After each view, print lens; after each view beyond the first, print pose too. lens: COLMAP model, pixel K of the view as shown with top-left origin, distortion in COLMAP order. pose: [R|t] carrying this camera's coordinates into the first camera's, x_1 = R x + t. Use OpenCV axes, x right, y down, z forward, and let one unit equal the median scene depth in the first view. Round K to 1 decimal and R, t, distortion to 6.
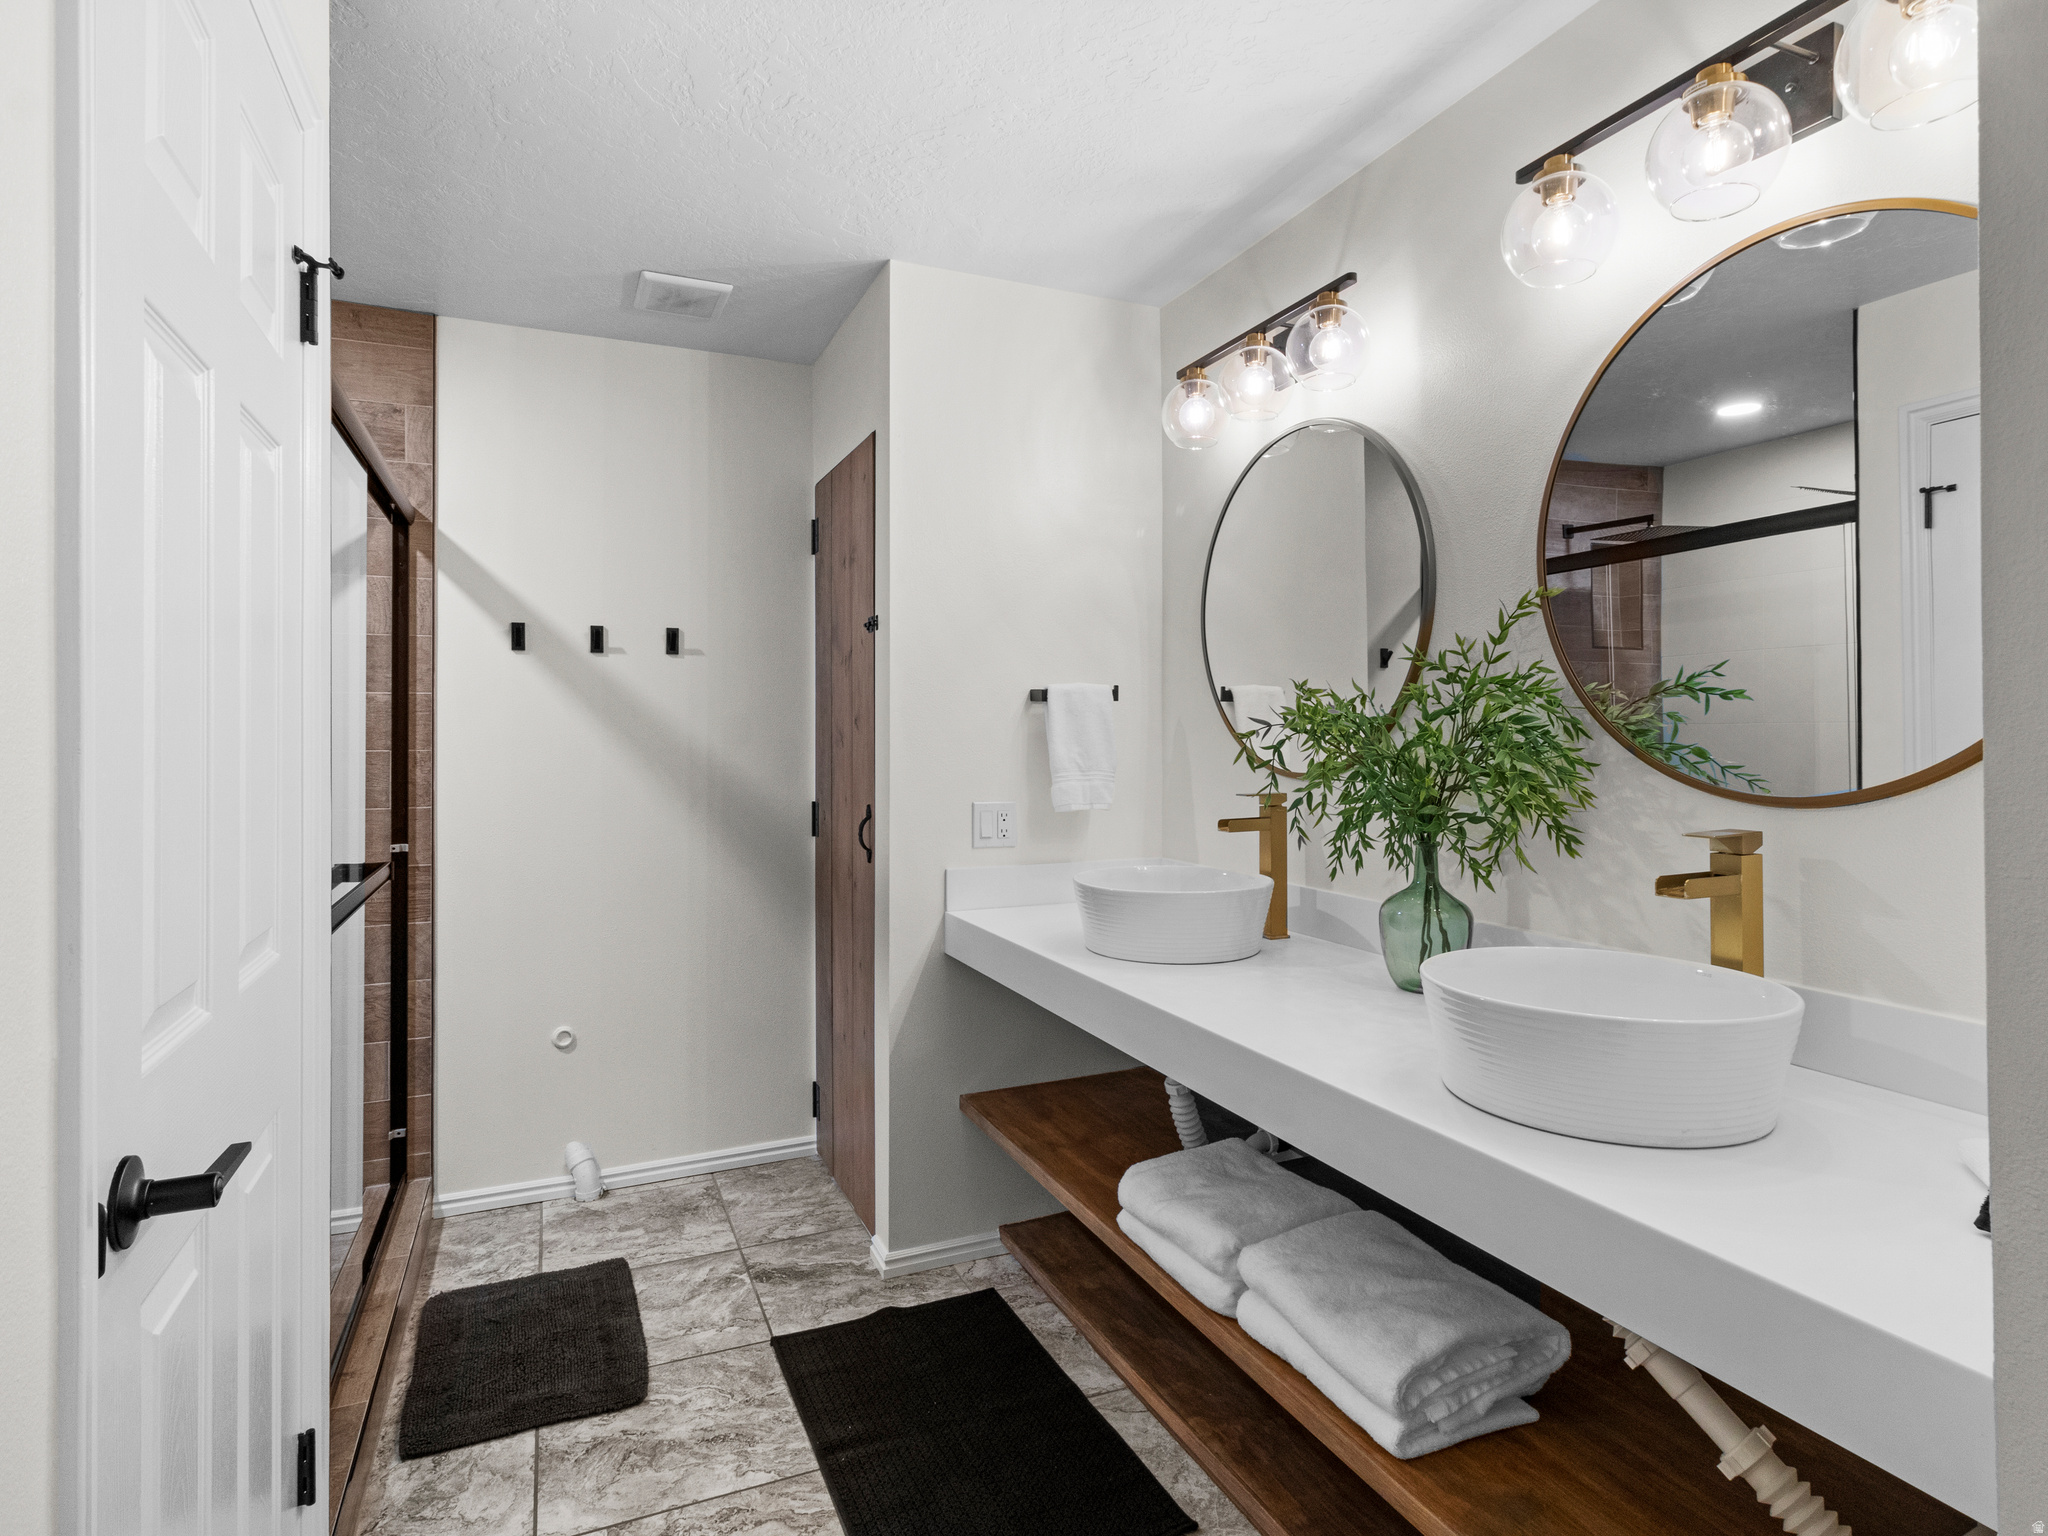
lens RADIAL K [[1084.1, 0, 1045.7], [0, 1084.1, 747.5], [0, 0, 1]] dist [0.002201, 0.000597]
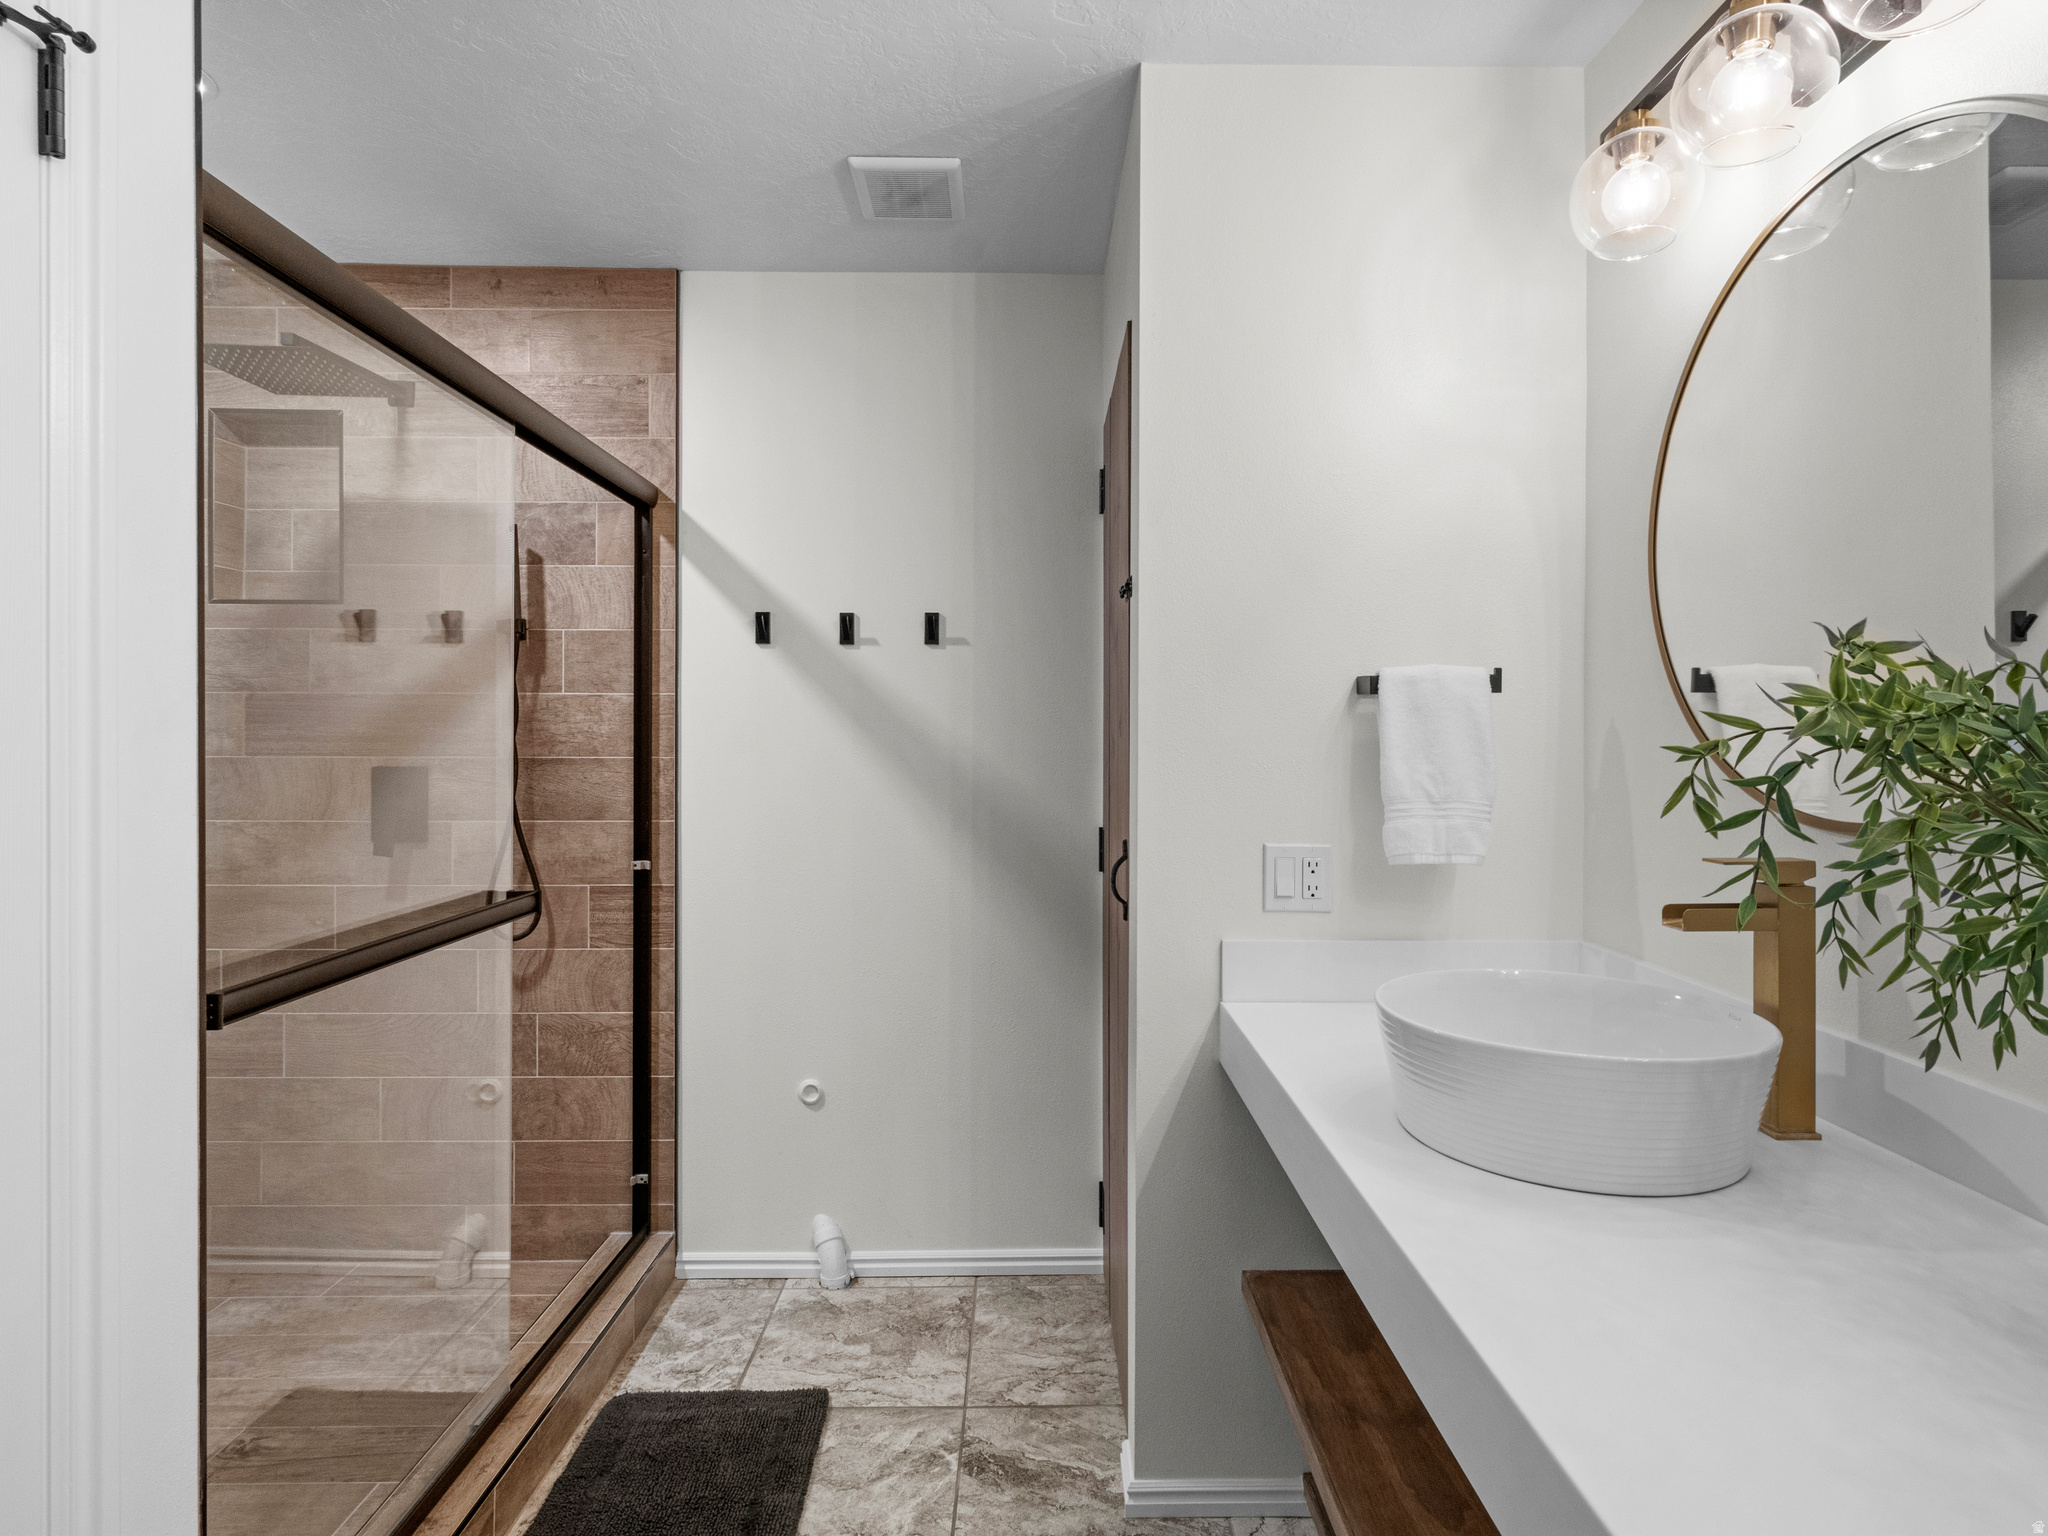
lens RADIAL K [[1084.1, 0, 1045.7], [0, 1084.1, 747.5], [0, 0, 1]] dist [0.002201, 0.000597]
pose [[0.916682, 0.008118, -0.399534, 0.076699], [-0.010667, 0.999934, -0.004155, -0.005513], [0.399474, 0.008070, 0.916709, 0.314672]]
